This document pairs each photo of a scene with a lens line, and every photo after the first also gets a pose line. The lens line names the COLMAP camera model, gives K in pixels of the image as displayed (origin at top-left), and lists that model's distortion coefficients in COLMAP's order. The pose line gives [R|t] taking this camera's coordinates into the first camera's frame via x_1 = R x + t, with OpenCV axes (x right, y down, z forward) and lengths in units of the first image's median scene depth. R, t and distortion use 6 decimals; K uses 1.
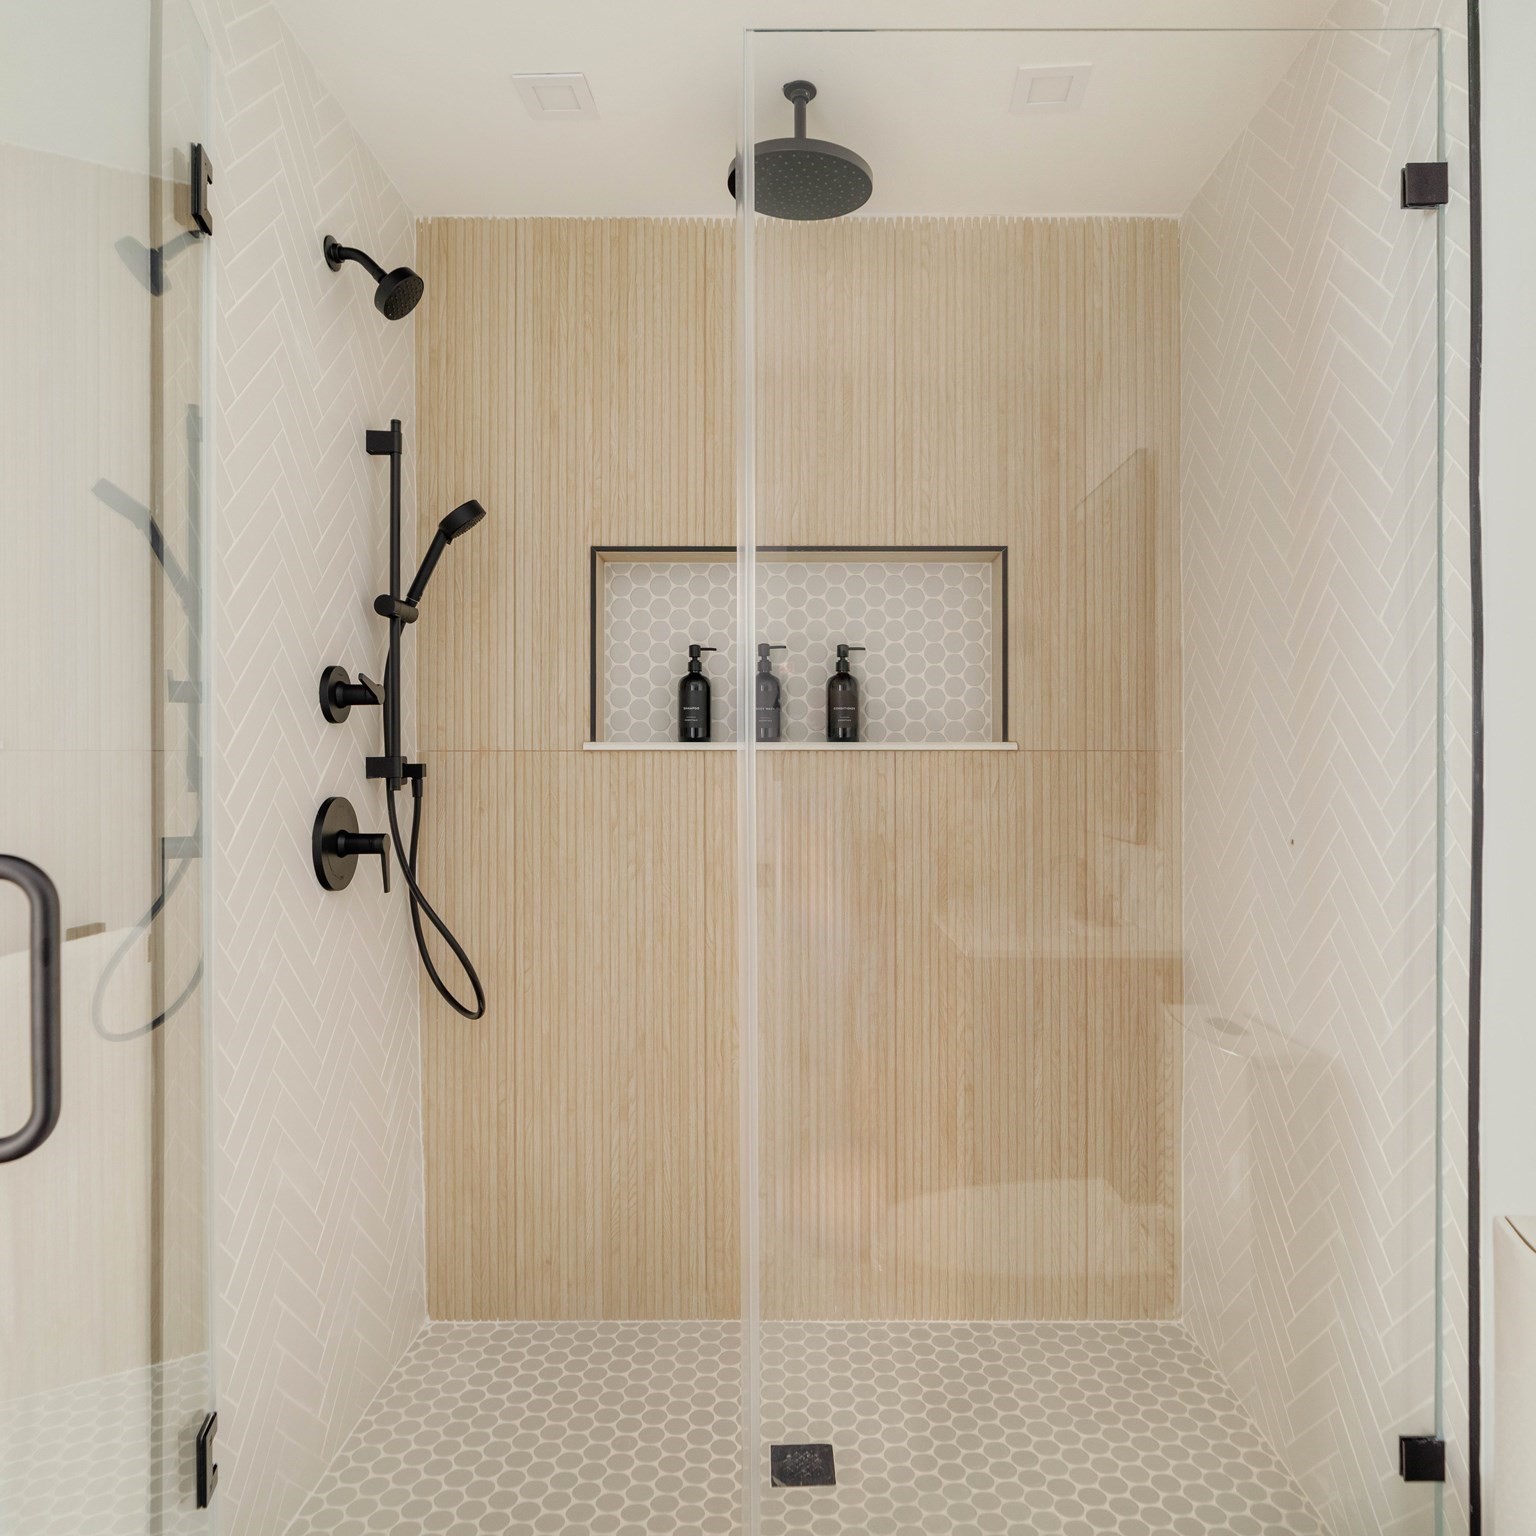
lens RADIAL K [[1002.2, 0, 768.0], [0, 1002.2, 768.0], [0, 0, 1]] dist [-0.006990, -0.003614]
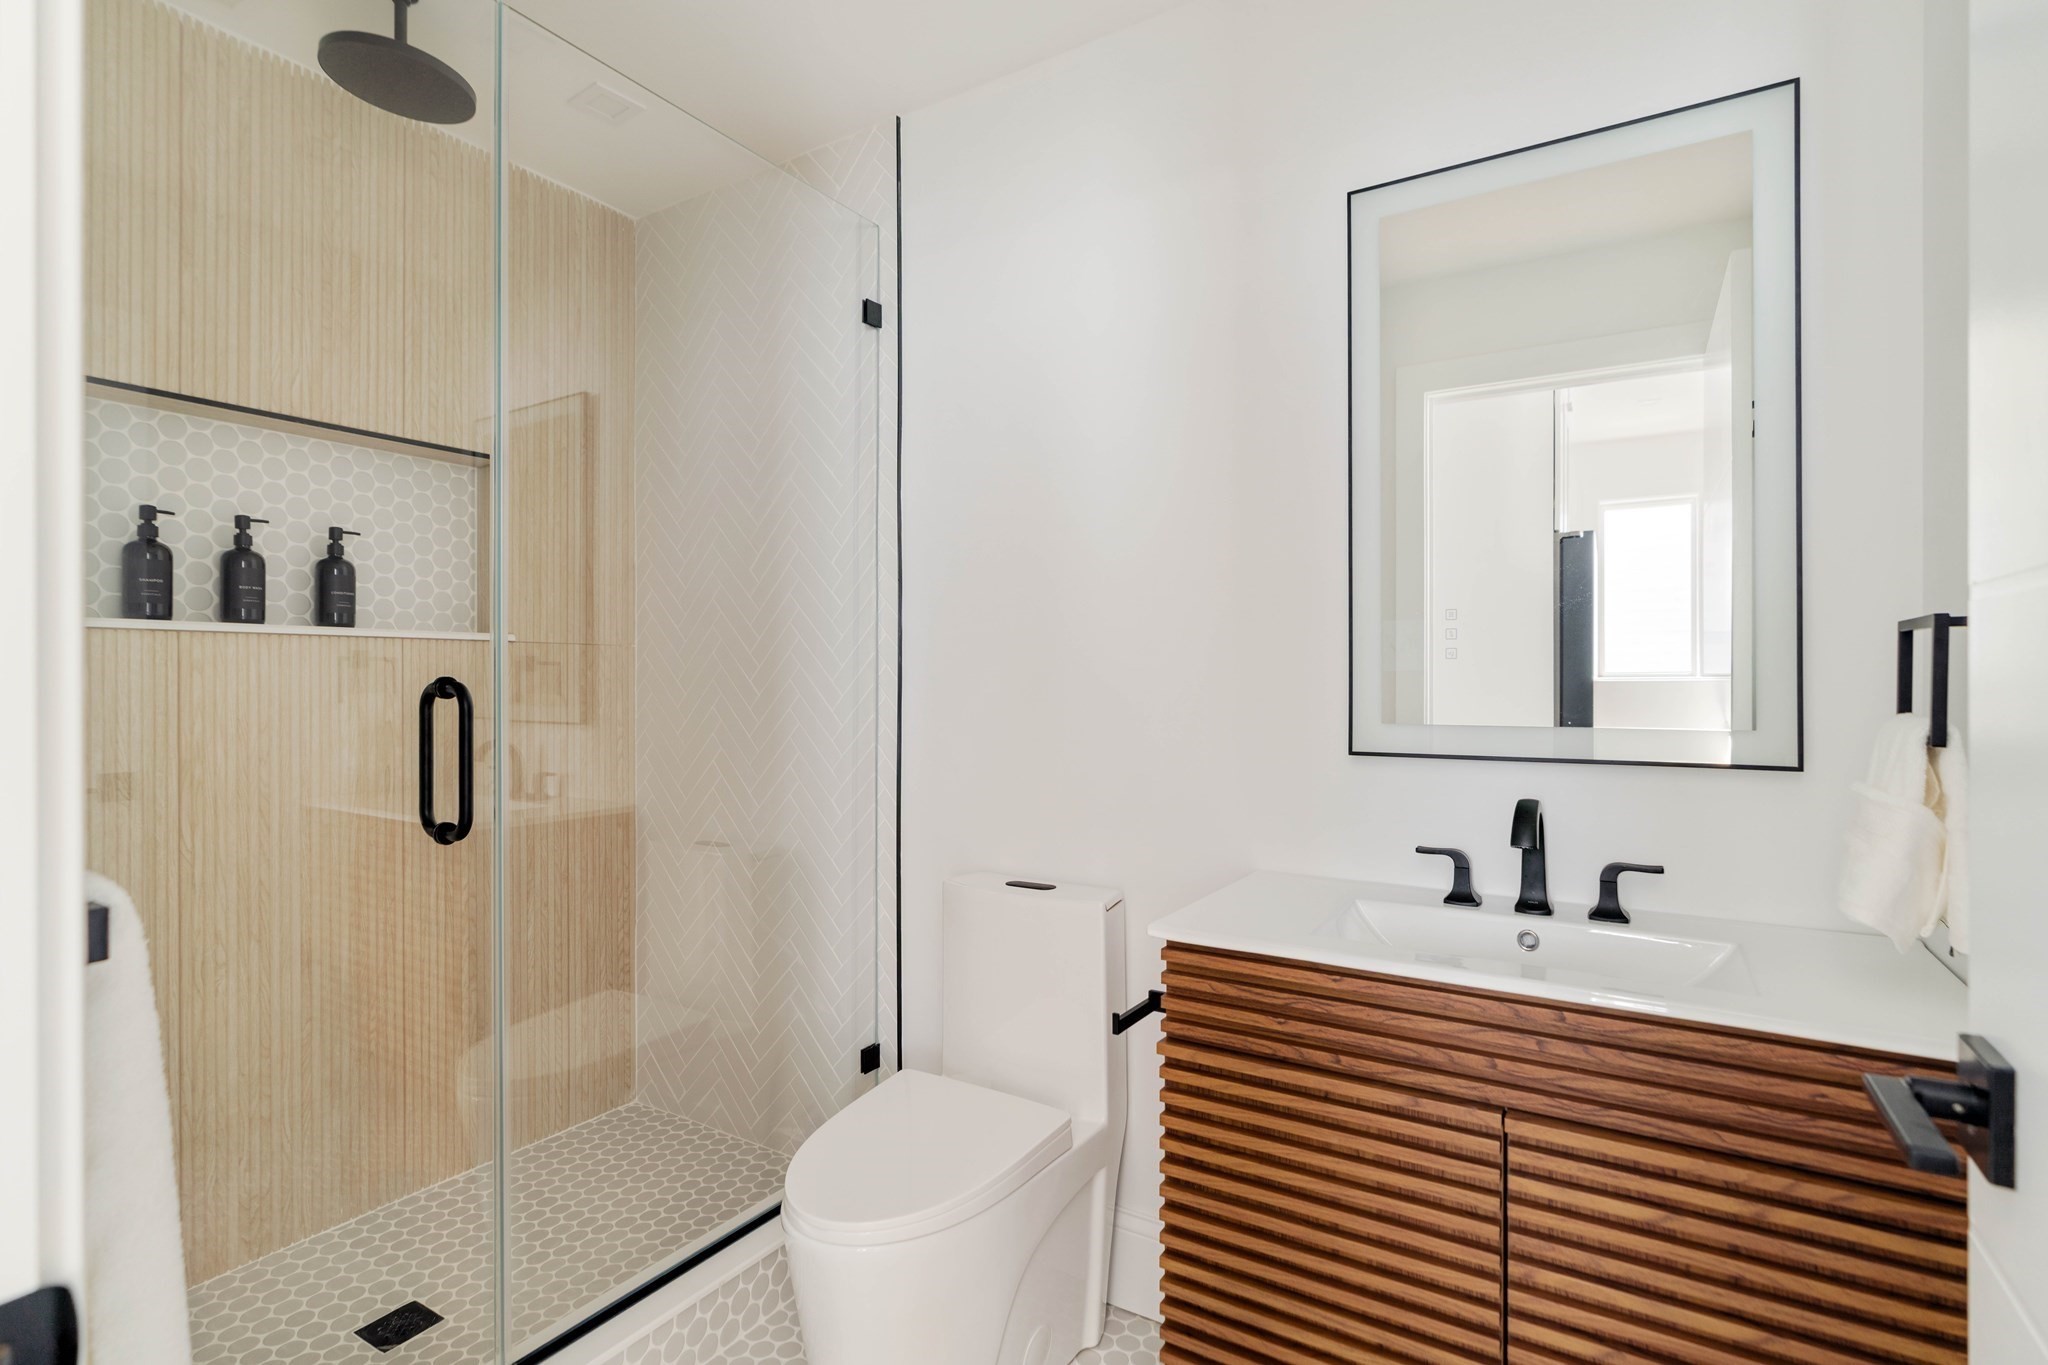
lens RADIAL K [[1032.7, 0, 1027.2], [0, 1032.7, 701.3], [0, 0, 1]] dist [-0.001537, 0.012595]
pose [[0.506745, -0.019996, 0.861864, -0.459696], [0.006935, 0.999793, 0.019119, 0.031182], [-0.862068, -0.003711, 0.506779, -0.083755]]
